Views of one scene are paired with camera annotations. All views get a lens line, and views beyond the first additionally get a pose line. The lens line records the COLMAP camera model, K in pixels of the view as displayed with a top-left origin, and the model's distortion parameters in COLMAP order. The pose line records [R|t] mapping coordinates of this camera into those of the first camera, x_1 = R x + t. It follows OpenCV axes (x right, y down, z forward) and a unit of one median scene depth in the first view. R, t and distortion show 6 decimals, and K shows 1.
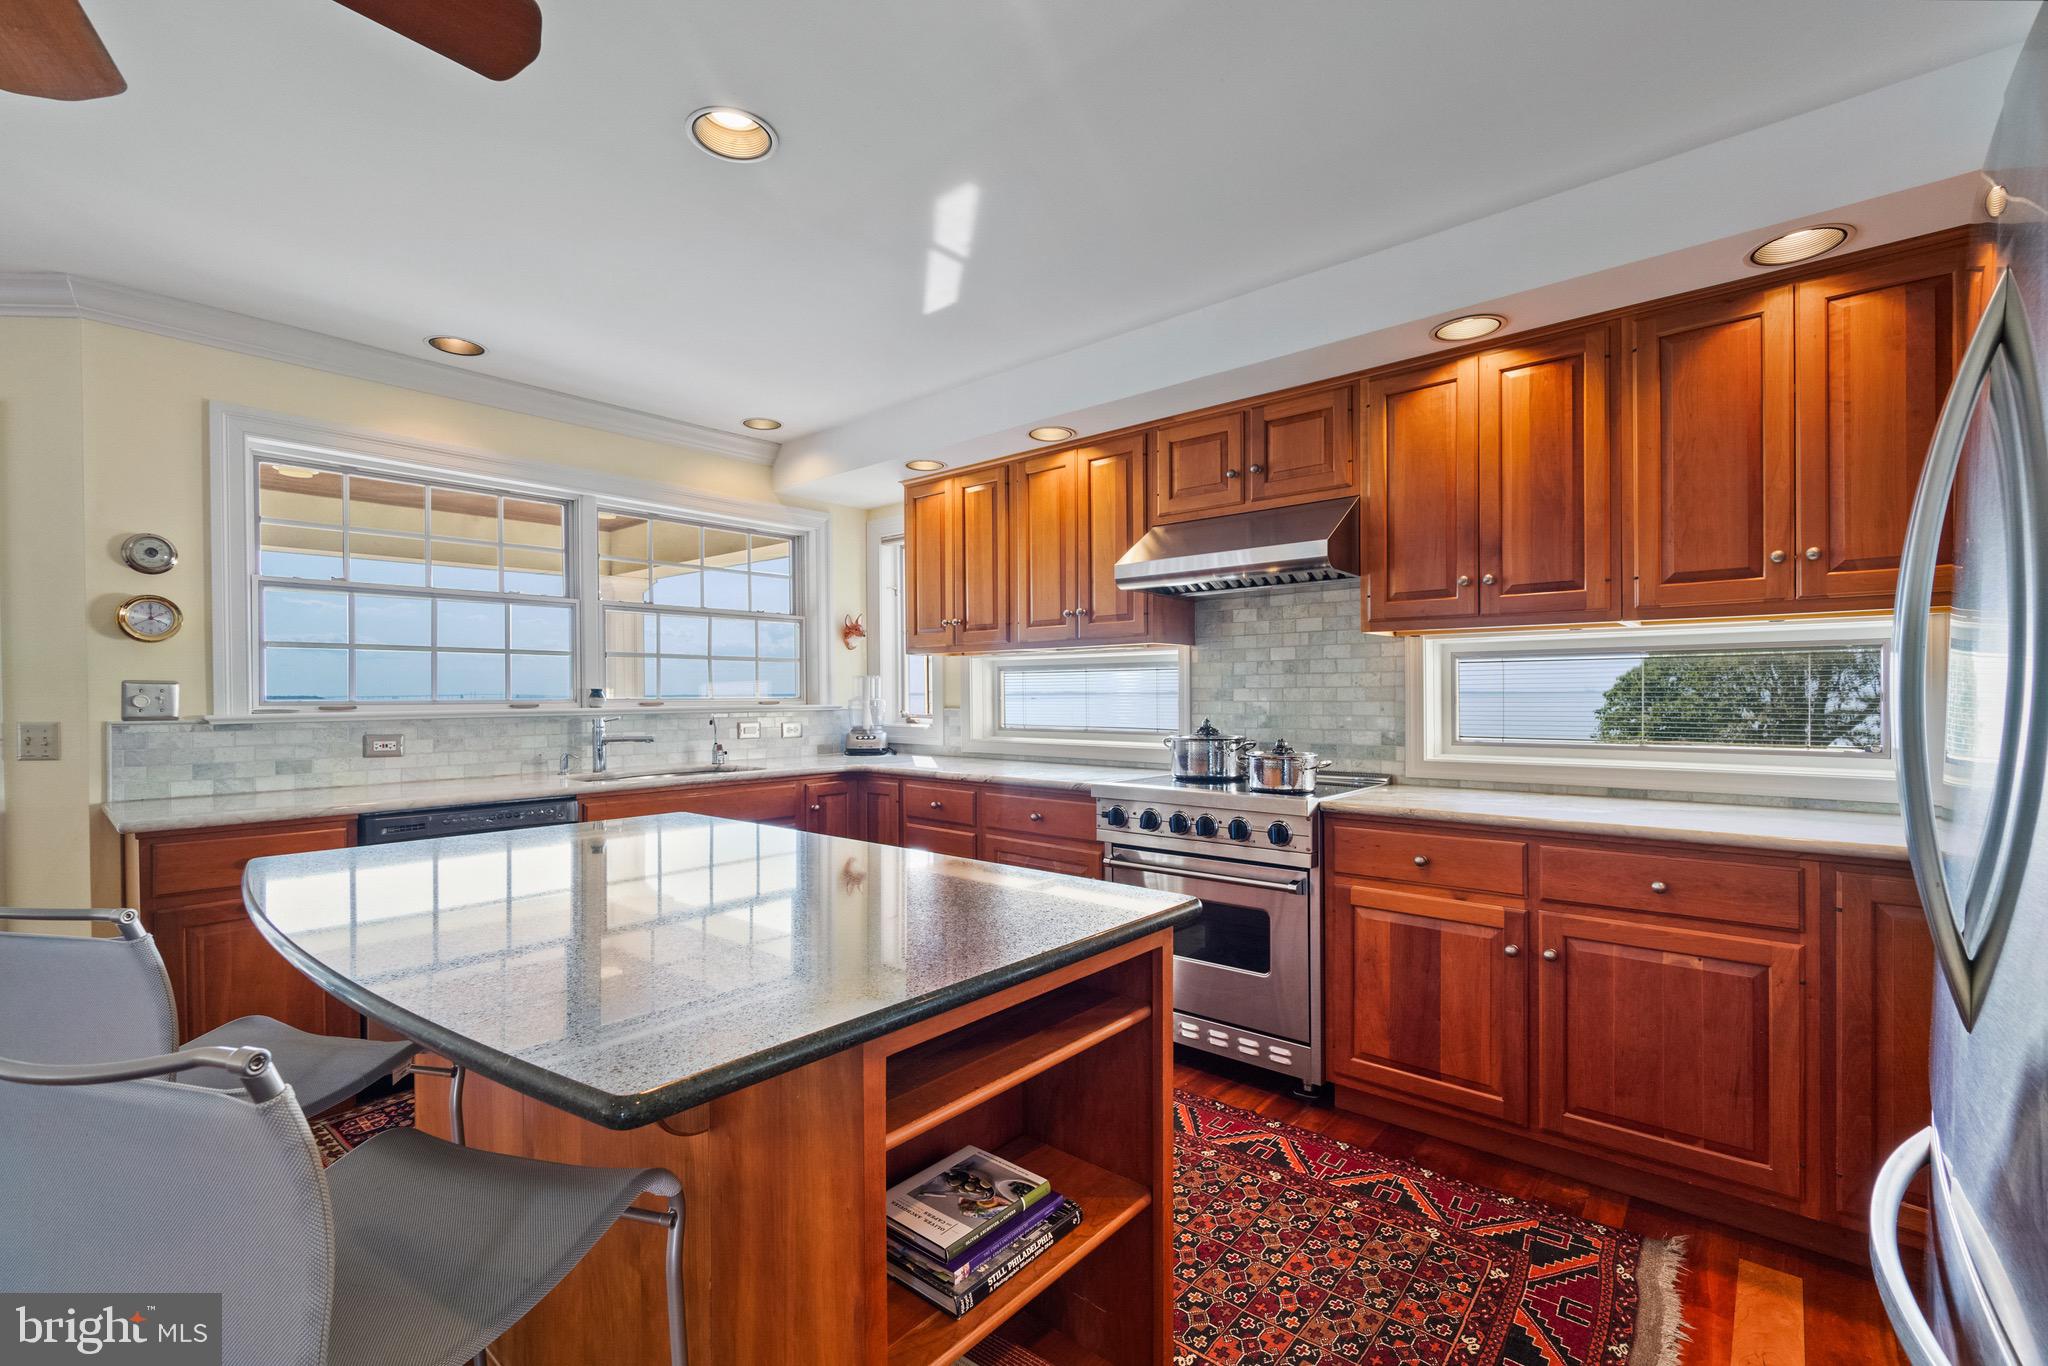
lens RADIAL K [[894.6, 0, 1014.7], [0, 894.6, 690.4], [0, 0, 1]] dist [0.002426, -0.000127]
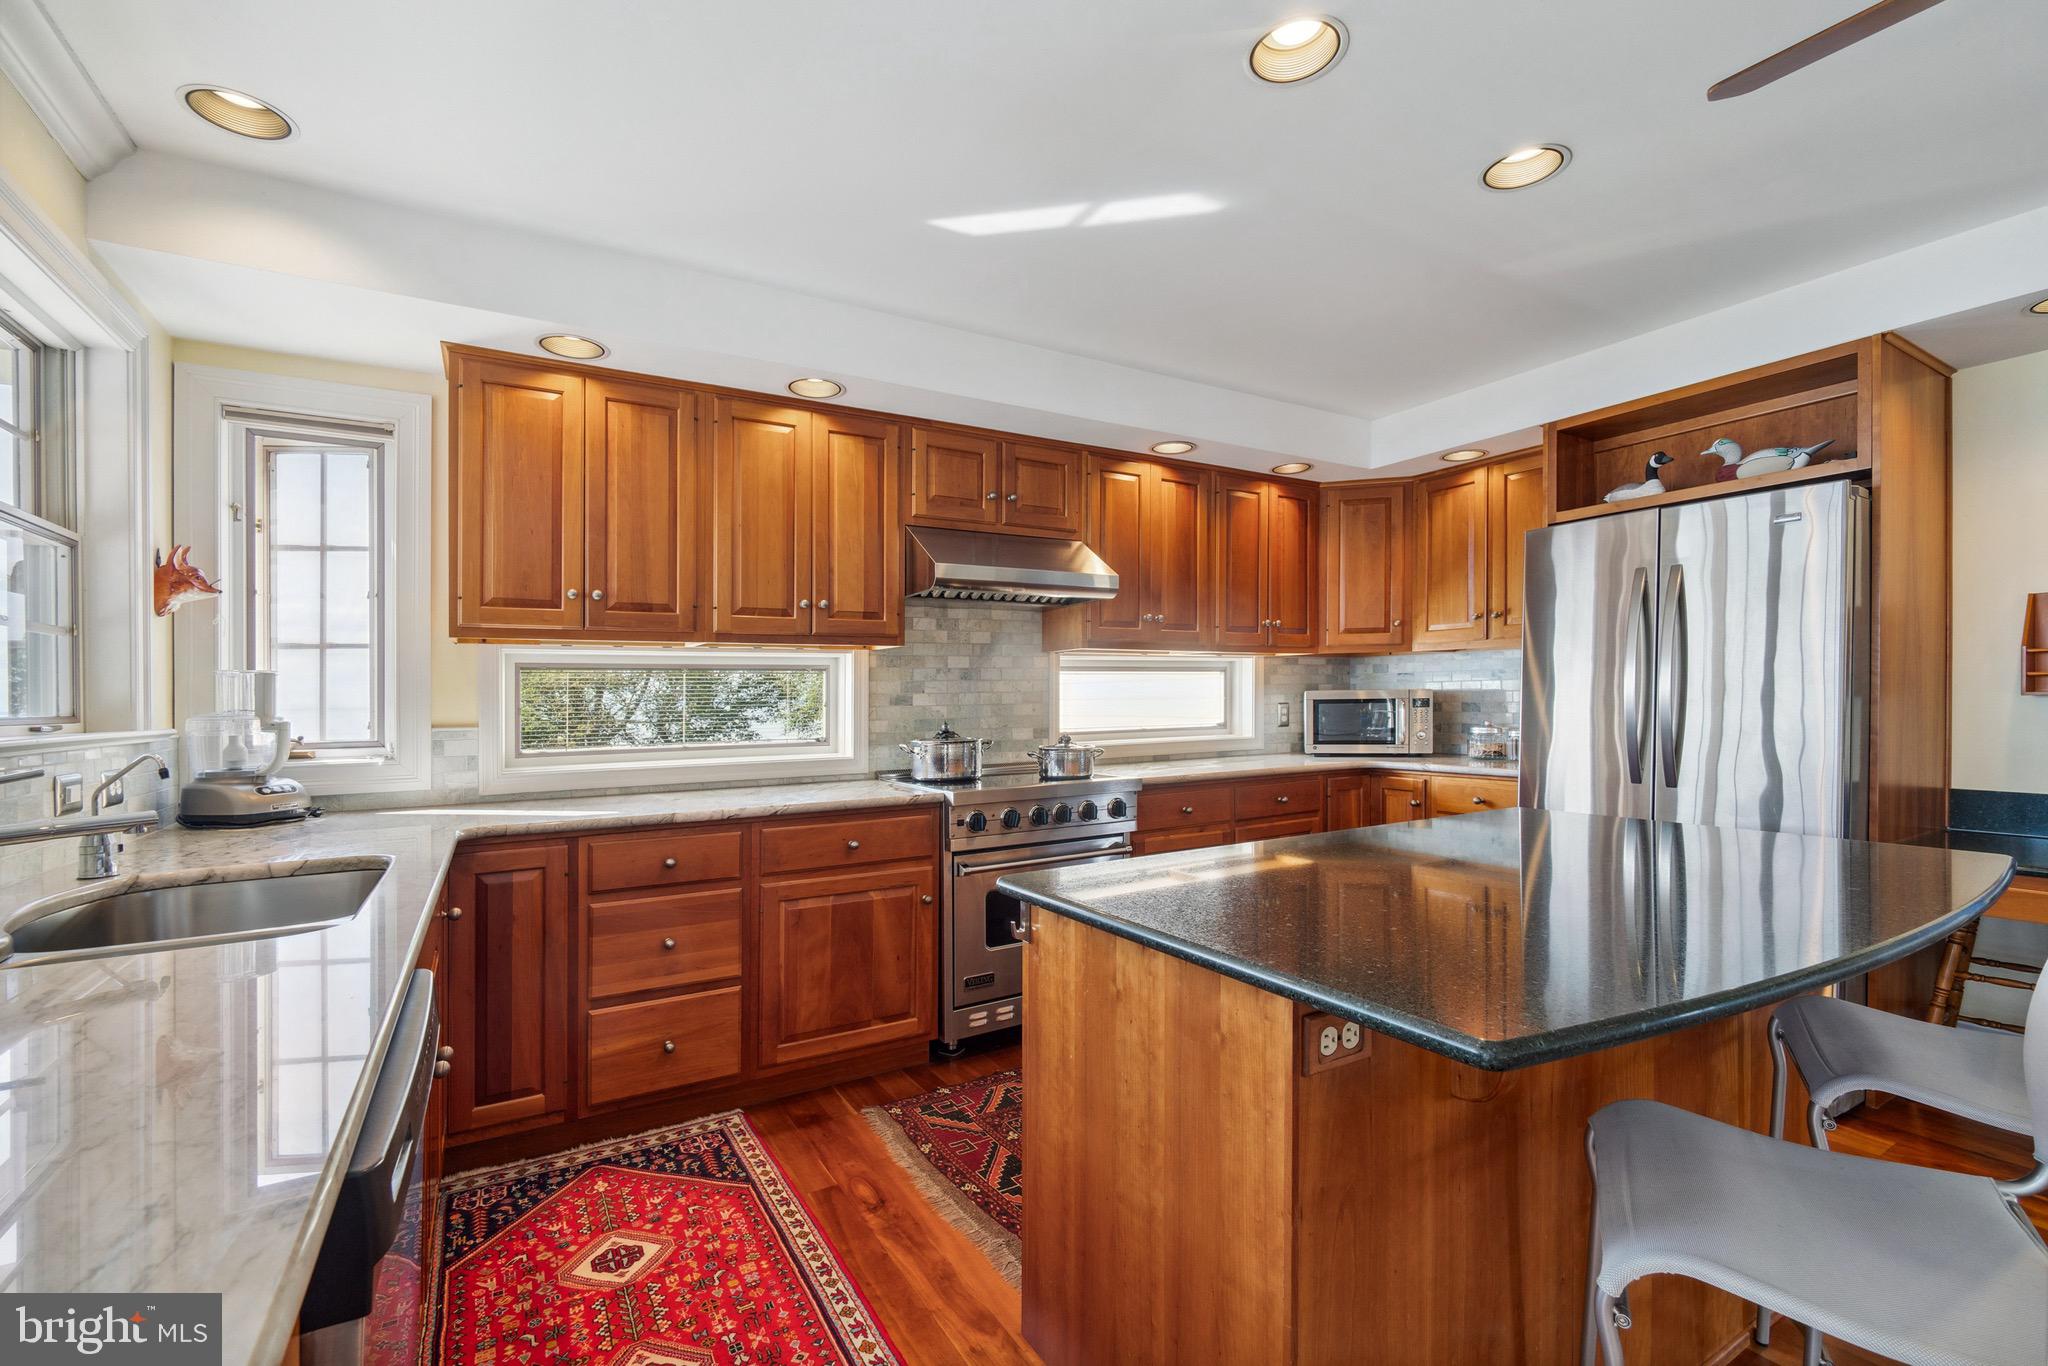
lens RADIAL K [[894.6, 0, 1017.4], [0, 894.6, 682.1], [0, 0, 1]] dist [0.002426, -0.000127]
pose [[0.307780, 0.022718, 0.951186, -0.728170], [0.015499, 0.999463, -0.028886, 0.016572], [-0.951331, 0.023633, 0.307263, 0.596364]]
